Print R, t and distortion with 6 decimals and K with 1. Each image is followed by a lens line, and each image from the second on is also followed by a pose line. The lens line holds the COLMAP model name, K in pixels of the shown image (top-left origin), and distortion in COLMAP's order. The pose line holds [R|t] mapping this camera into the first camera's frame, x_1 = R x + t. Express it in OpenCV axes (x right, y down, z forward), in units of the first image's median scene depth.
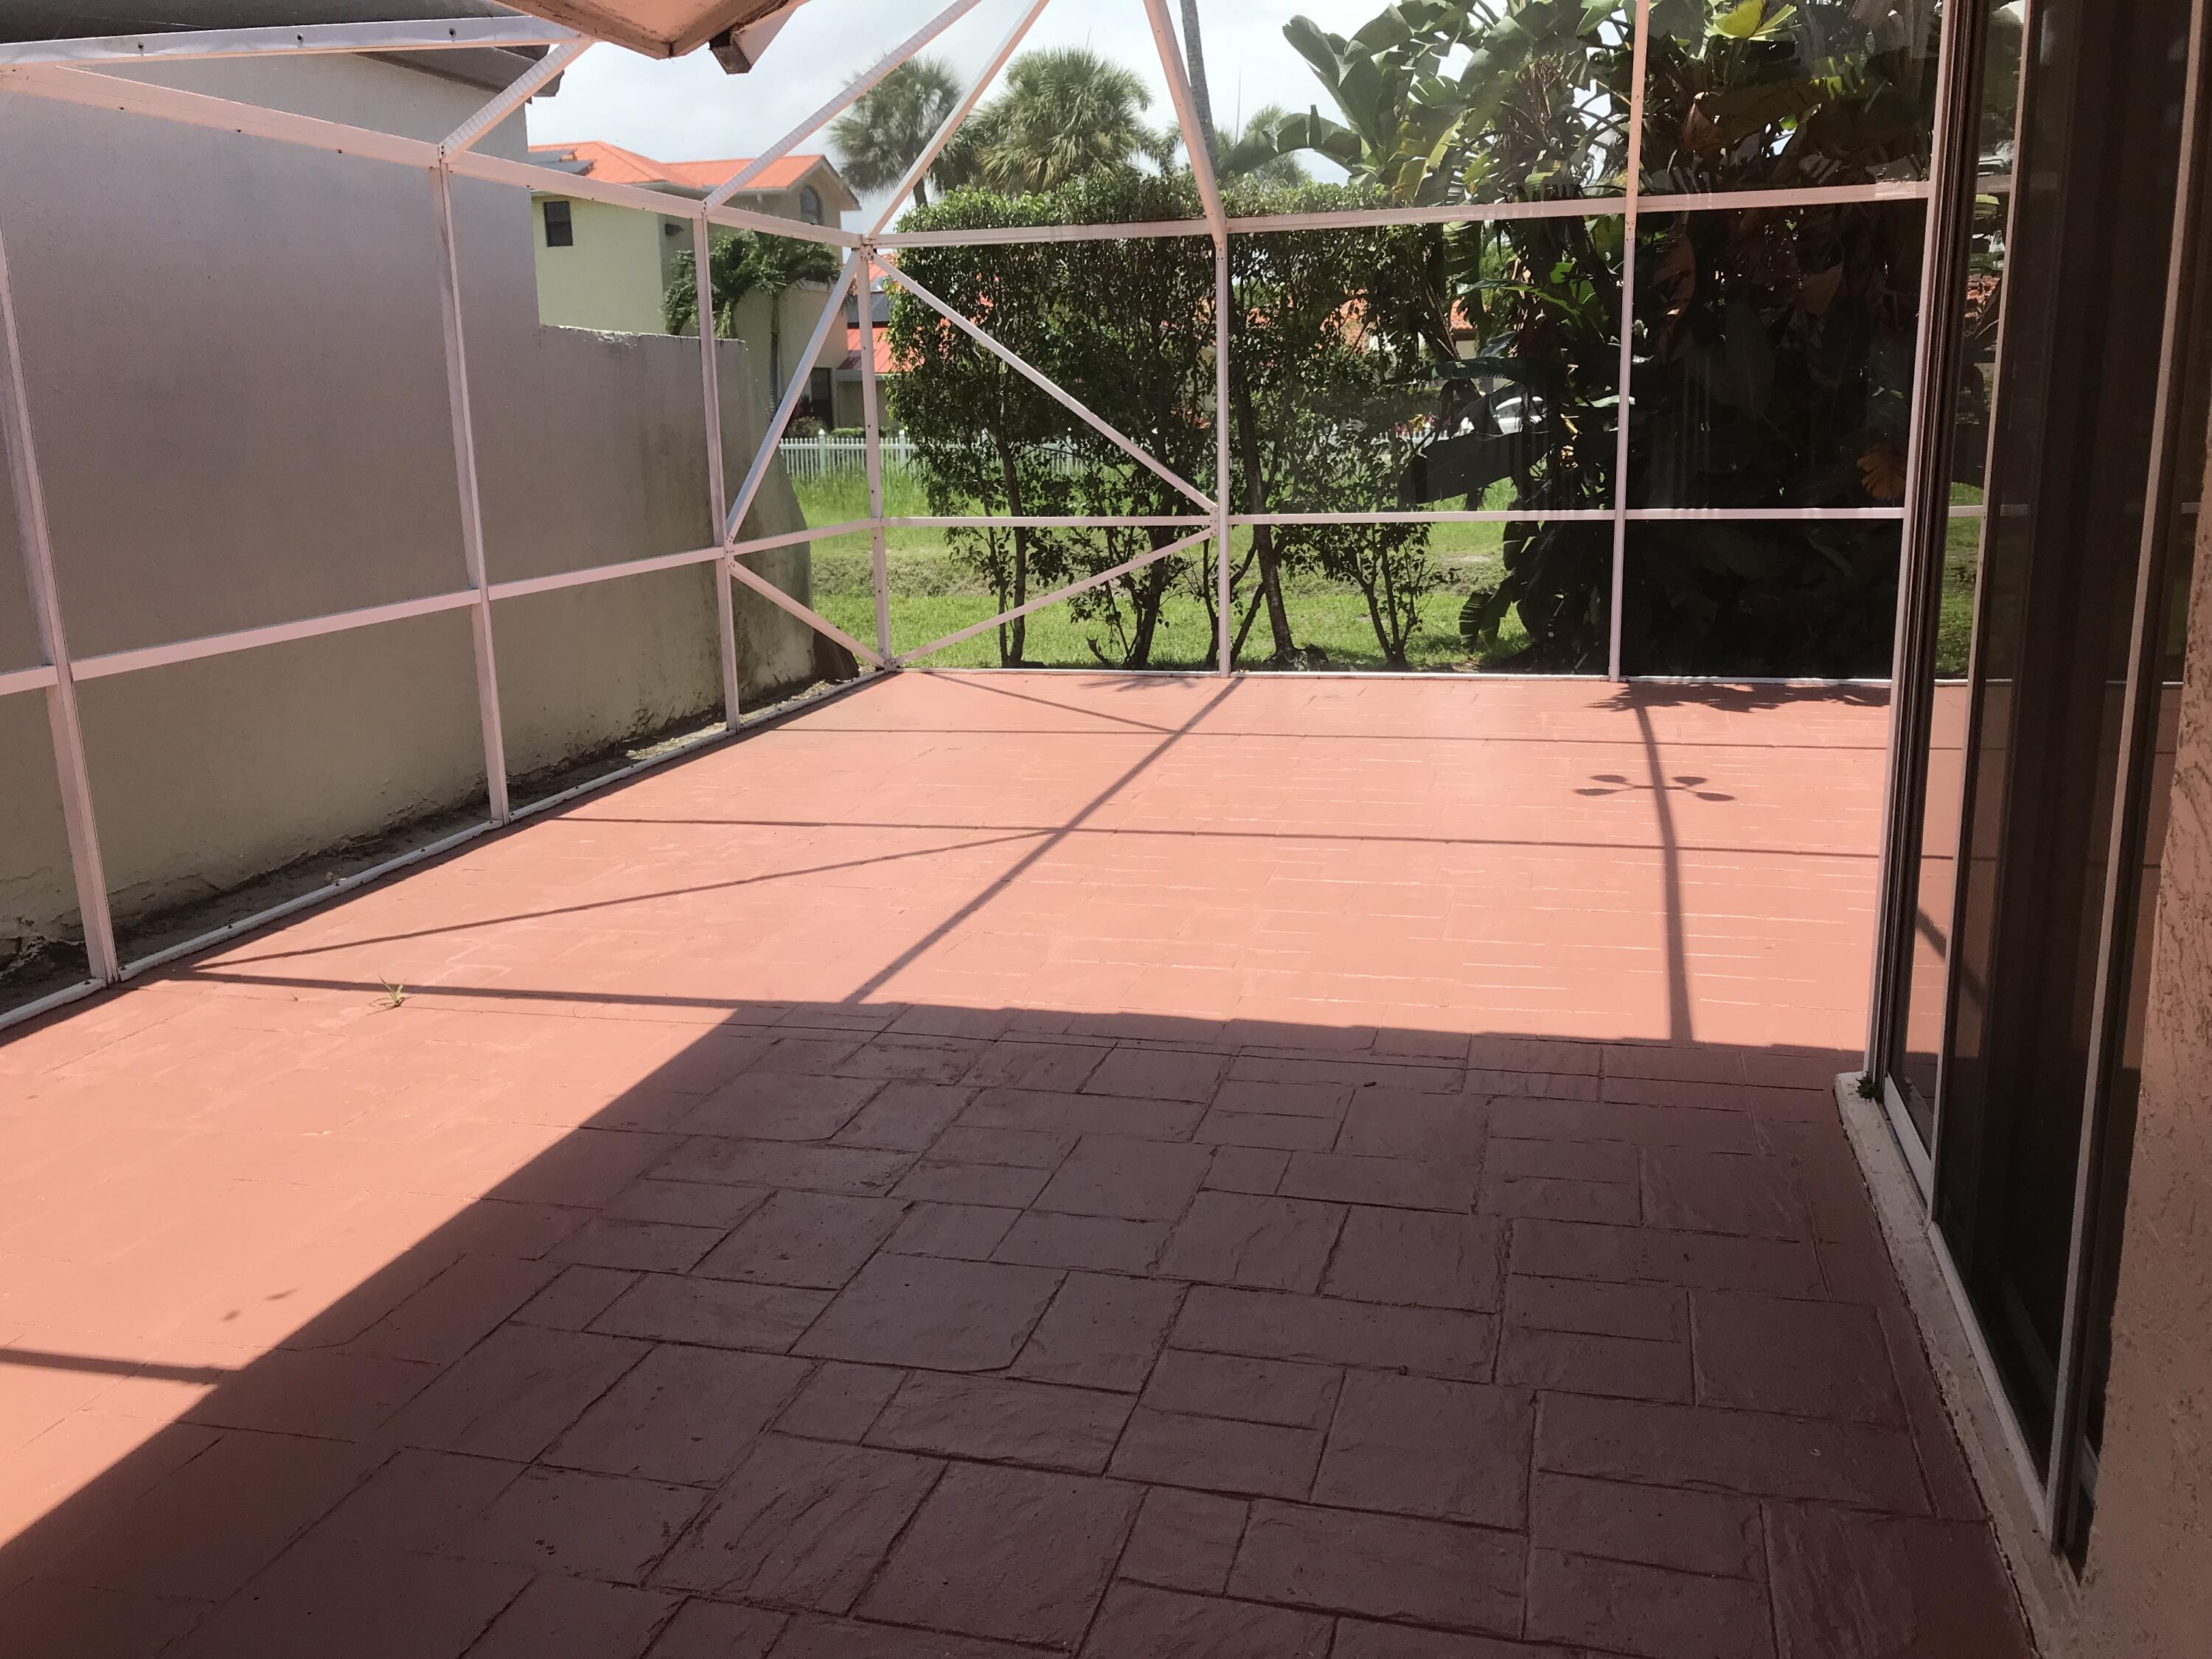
lens RADIAL K [[1823.4, 0, 1106.0], [0, 1823.4, 829.5], [0, 0, 1]] dist [0.066649, -0.106441]
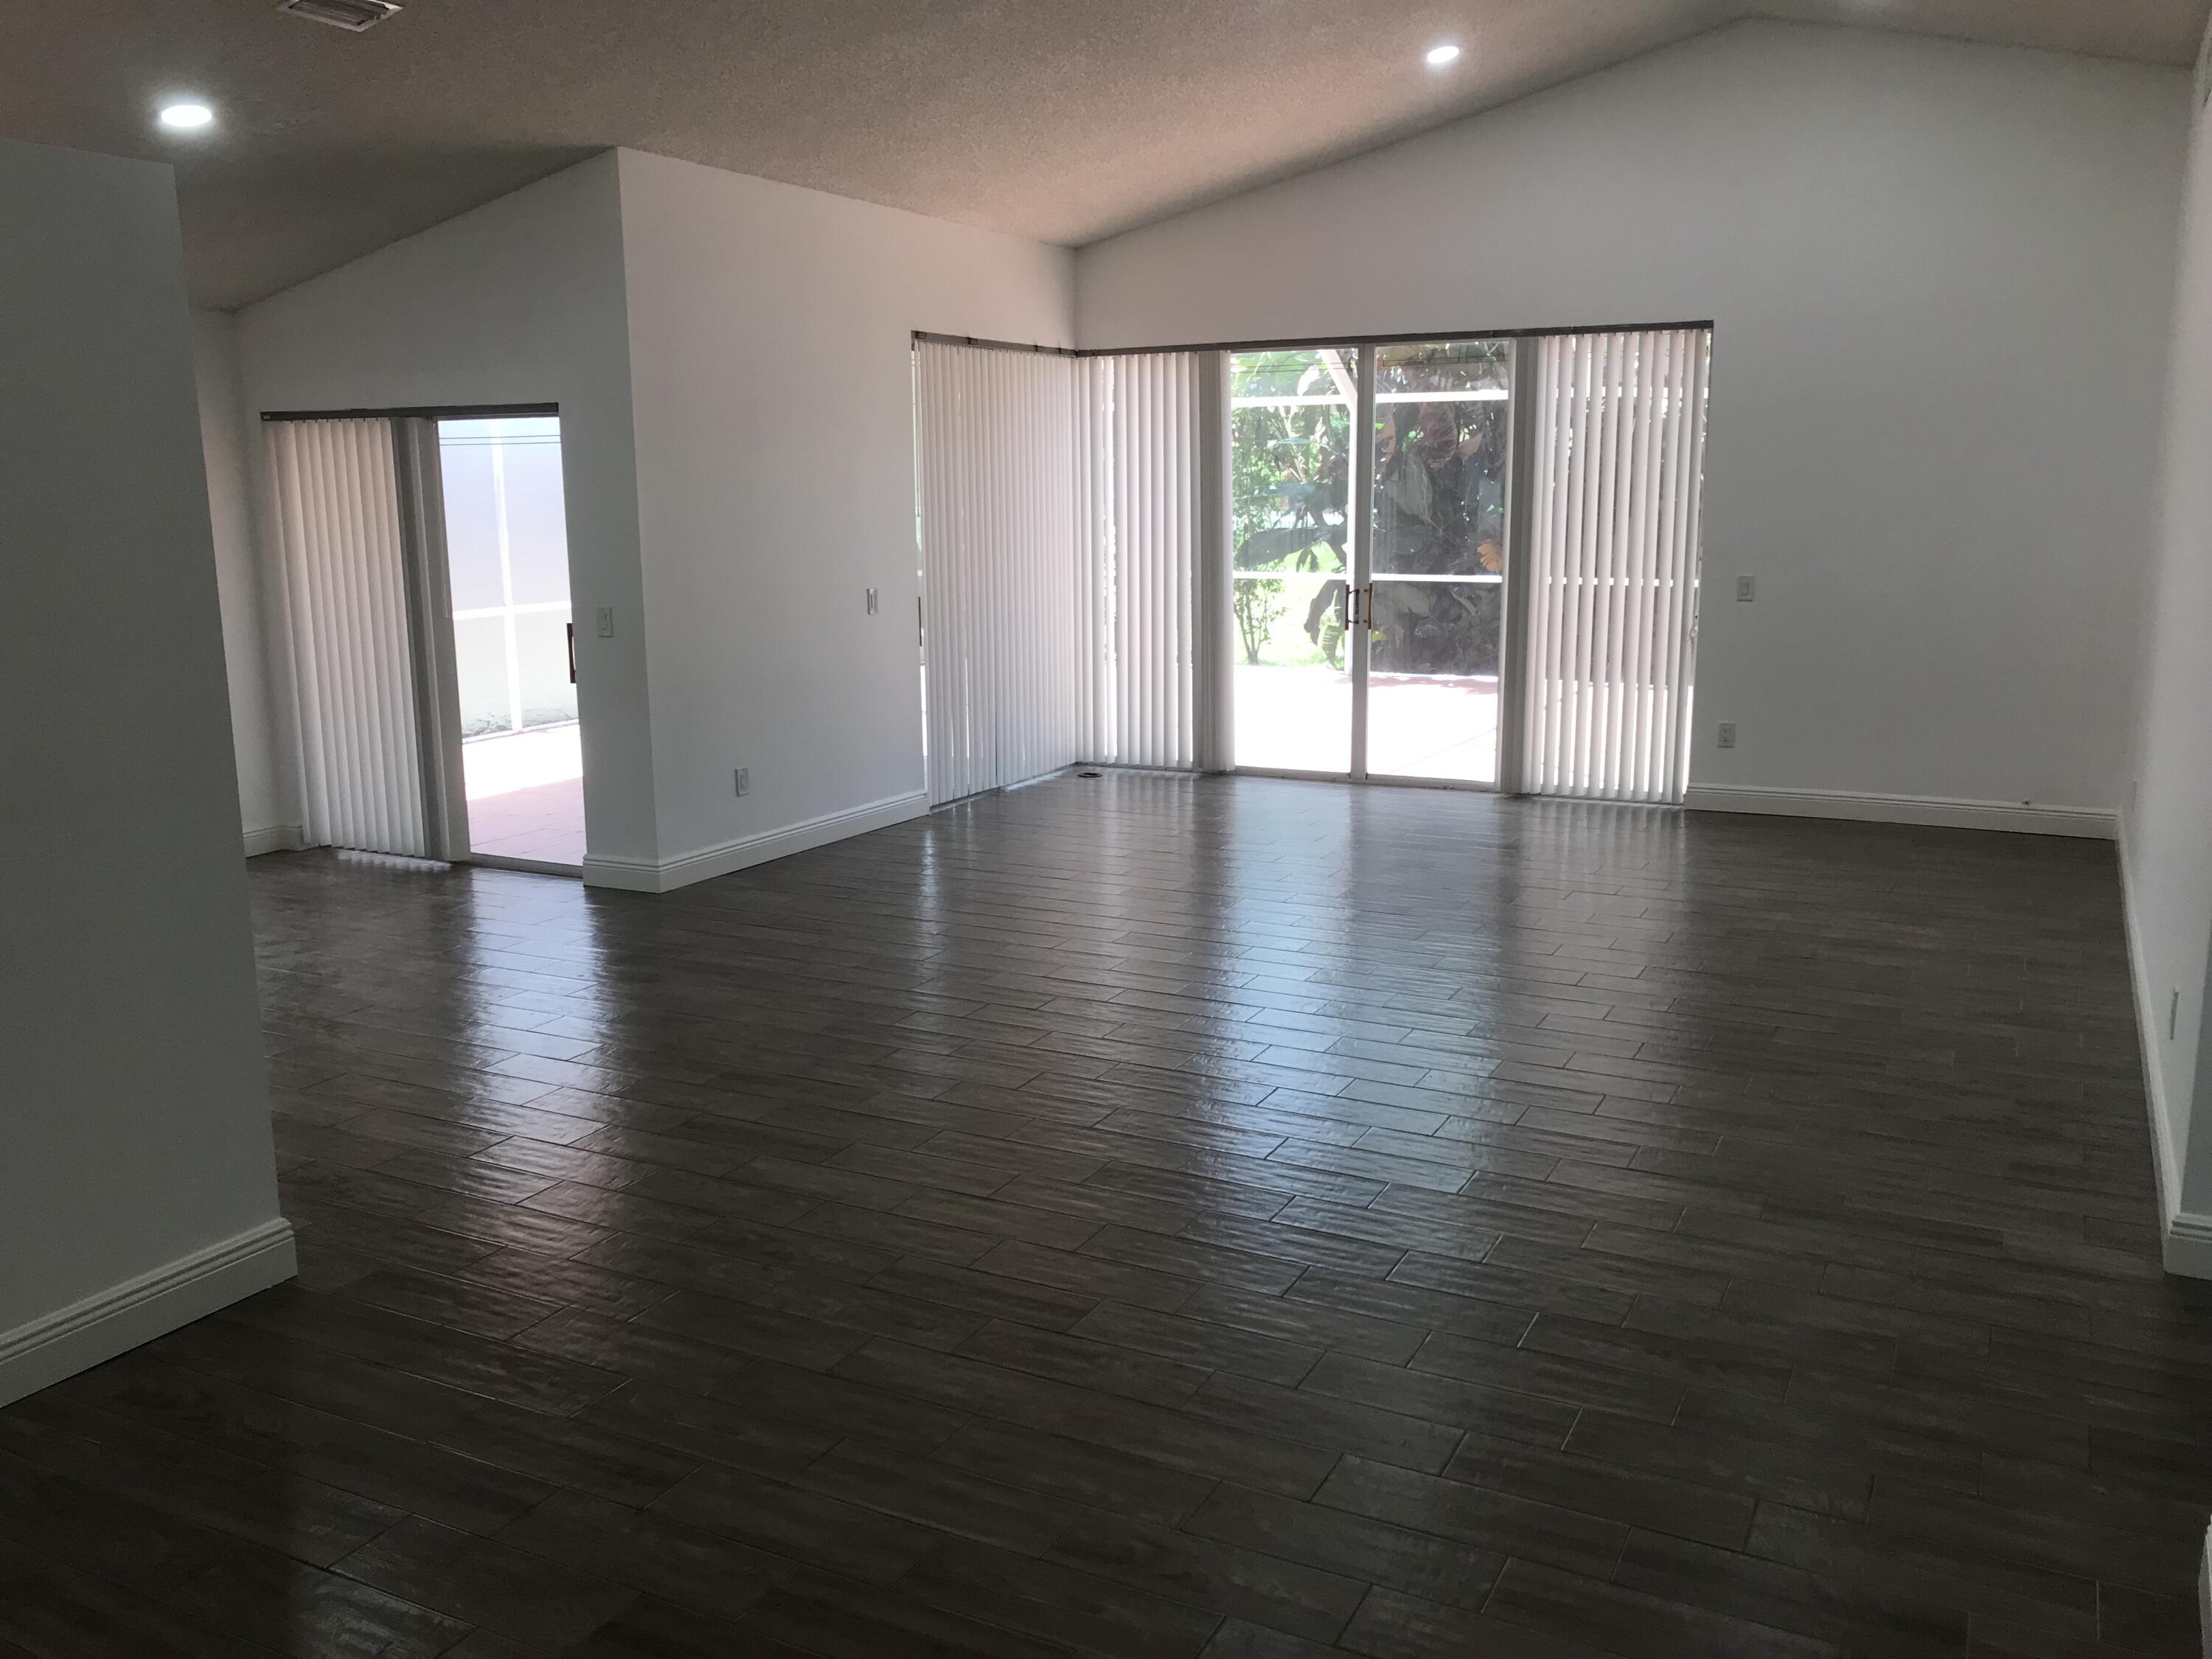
lens RADIAL K [[1823.4, 0, 1106.0], [0, 1823.4, 829.5], [0, 0, 1]] dist [0.066649, -0.106441]
pose [[0.976669, 0.061524, -0.205750, 0.434247], [-0.070368, 0.996873, -0.035939, 0.145894], [0.202895, 0.049579, 0.977944, -0.722924]]
